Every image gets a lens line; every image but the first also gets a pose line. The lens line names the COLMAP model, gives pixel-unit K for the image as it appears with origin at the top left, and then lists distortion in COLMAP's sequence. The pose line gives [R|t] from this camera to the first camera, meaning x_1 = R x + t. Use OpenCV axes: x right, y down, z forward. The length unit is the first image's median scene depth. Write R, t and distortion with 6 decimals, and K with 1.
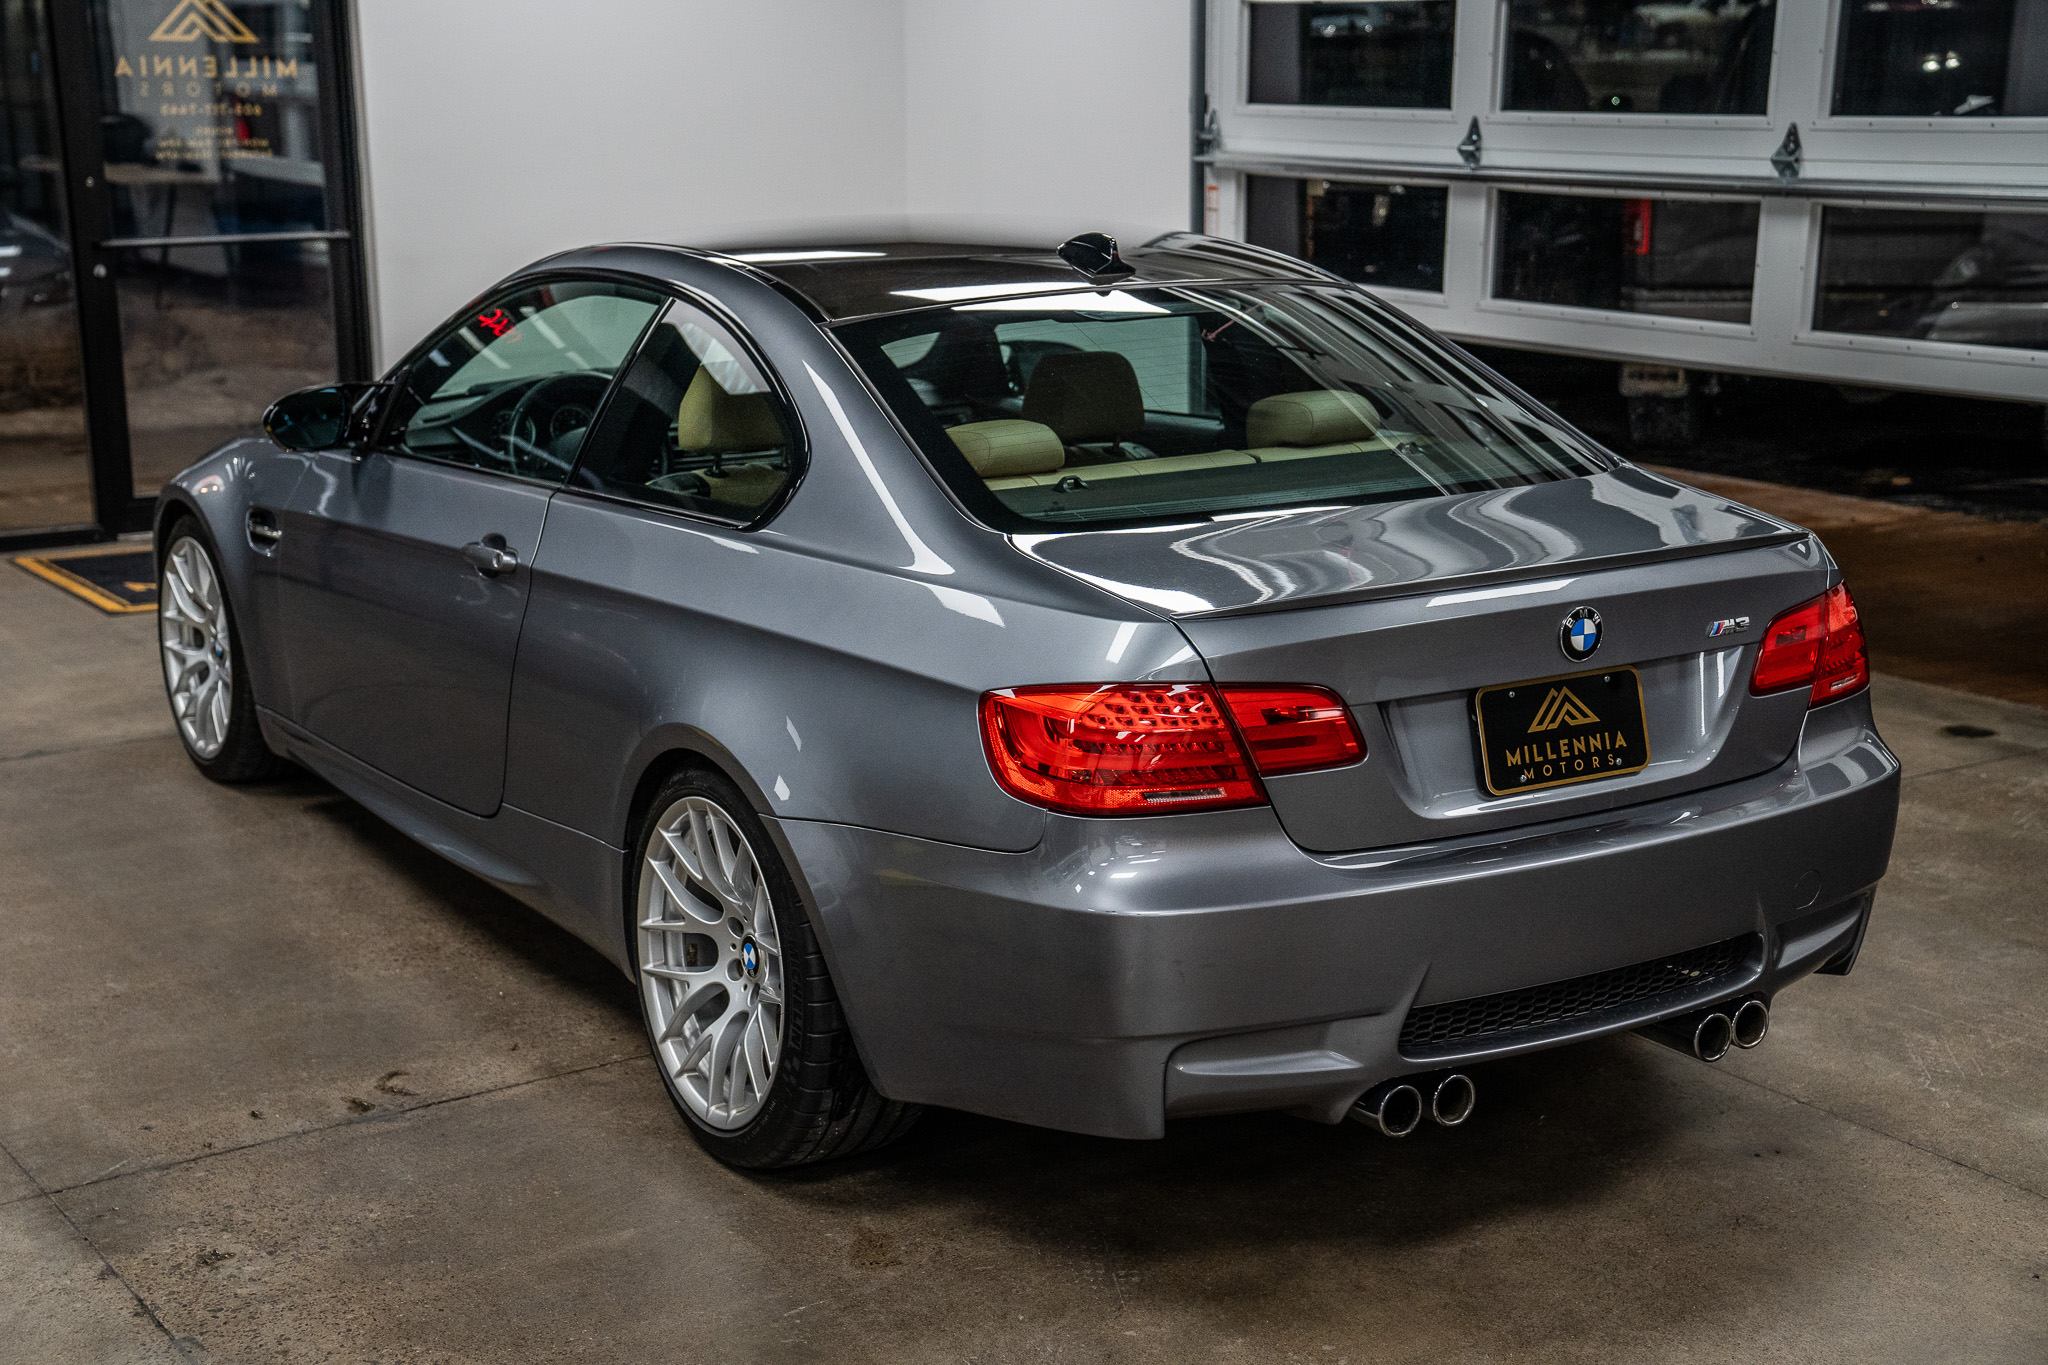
lens RADIAL K [[2906.3, 0, 1024.9], [0, 2906.3, 737.0], [0, 0, 1]] dist [0.219427, 0.000000]
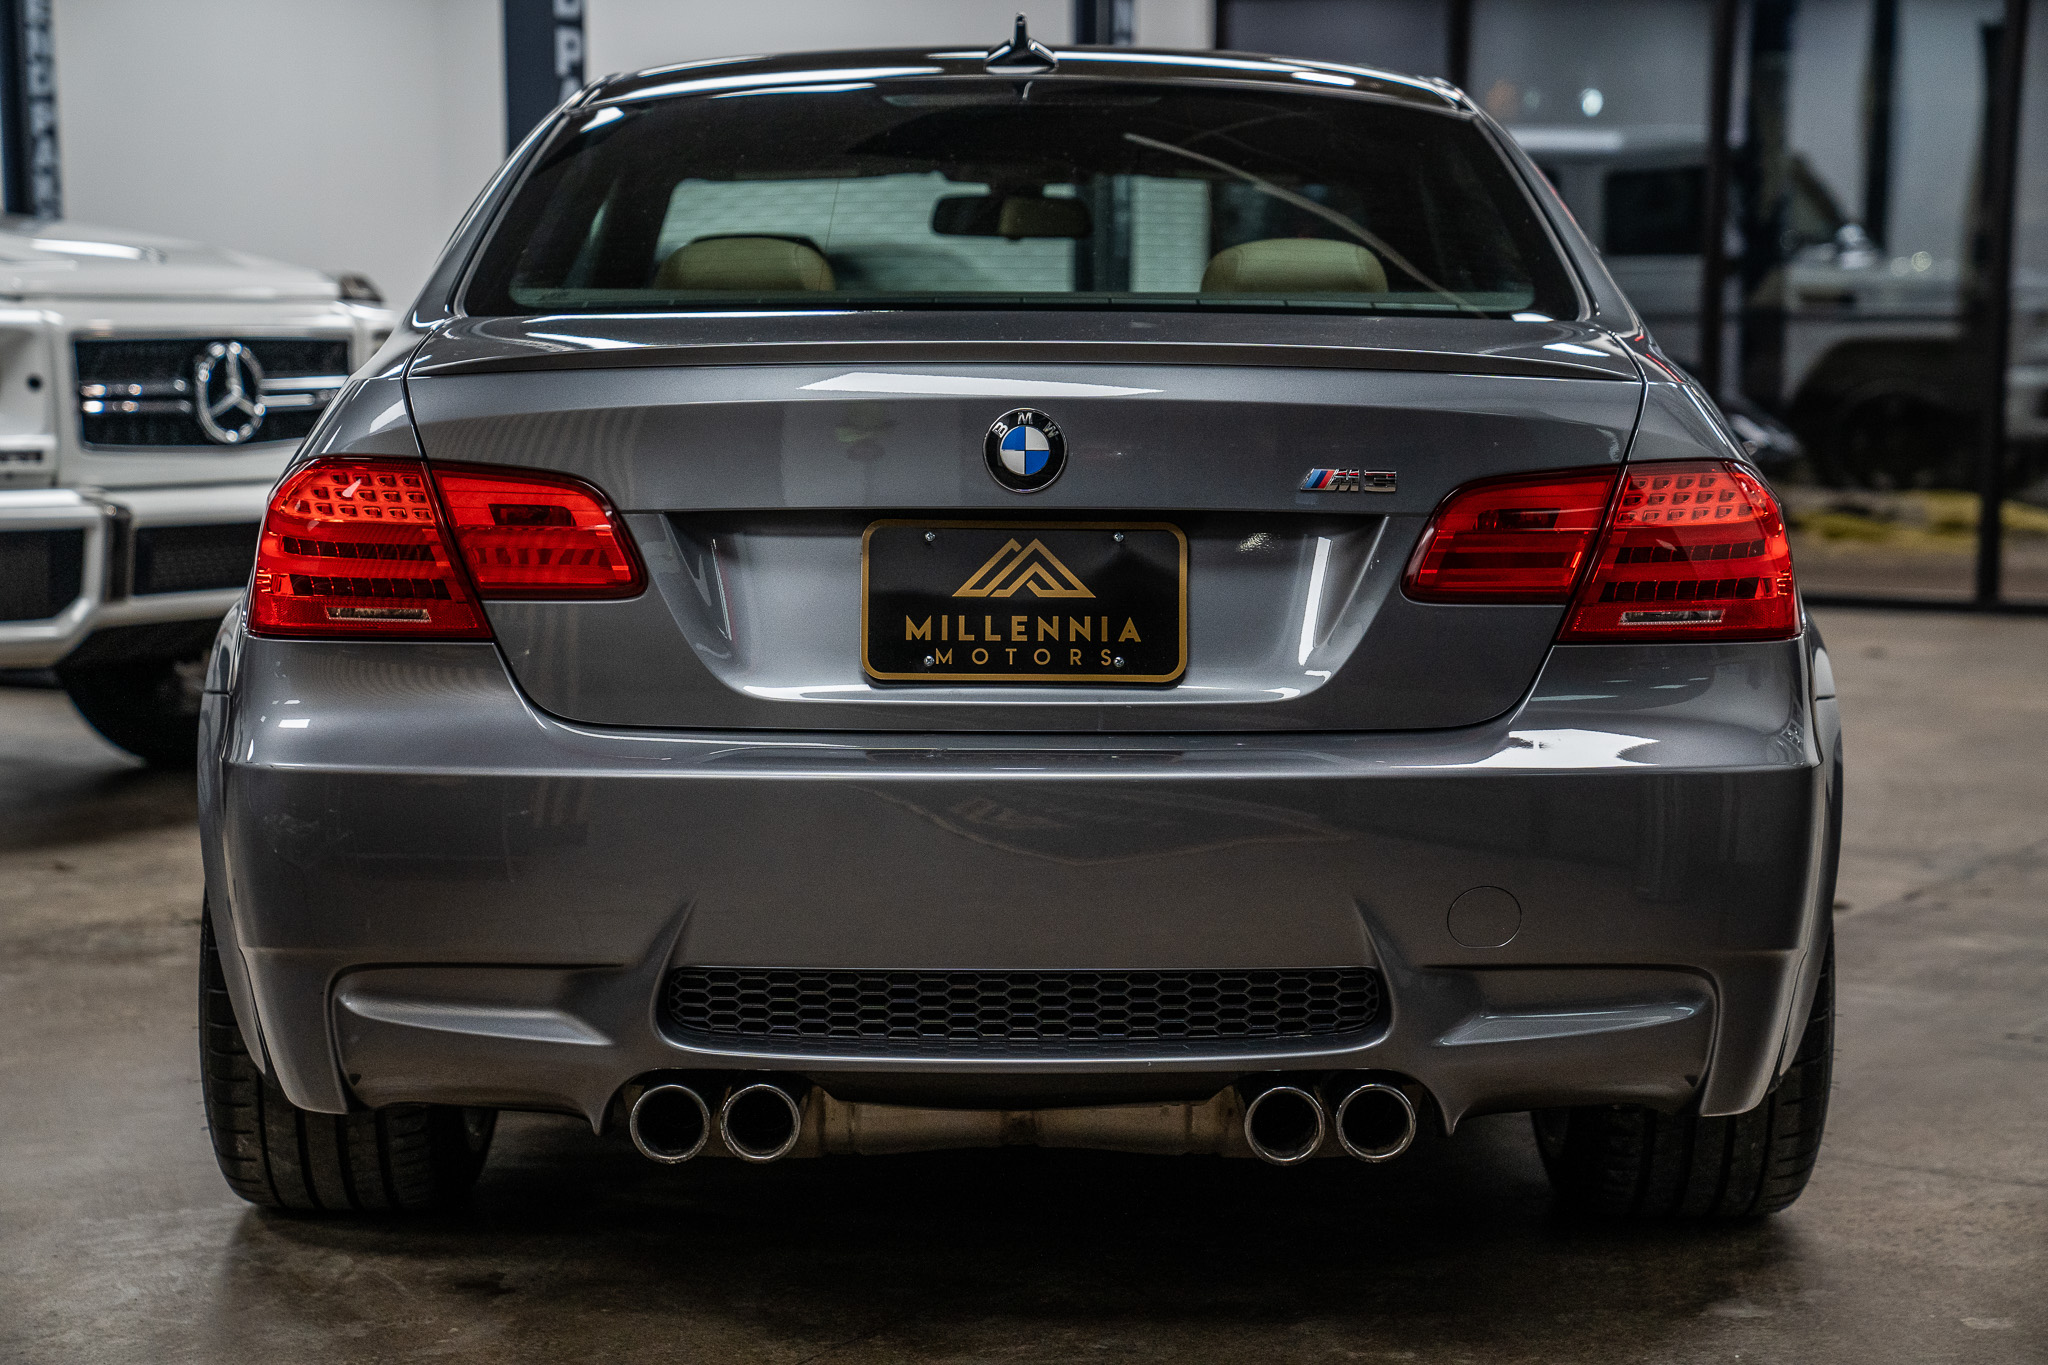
lens RADIAL K [[4144.6, 0, 1014.8], [0, 4144.6, 671.0], [0, 0, 1]] dist [0.300588, 0.000000]
pose [[0.846726, 0.058437, -0.528811, 0.668367], [-0.134644, 0.985130, -0.106727, 0.111705], [0.514710, 0.161569, 0.842003, 0.202858]]
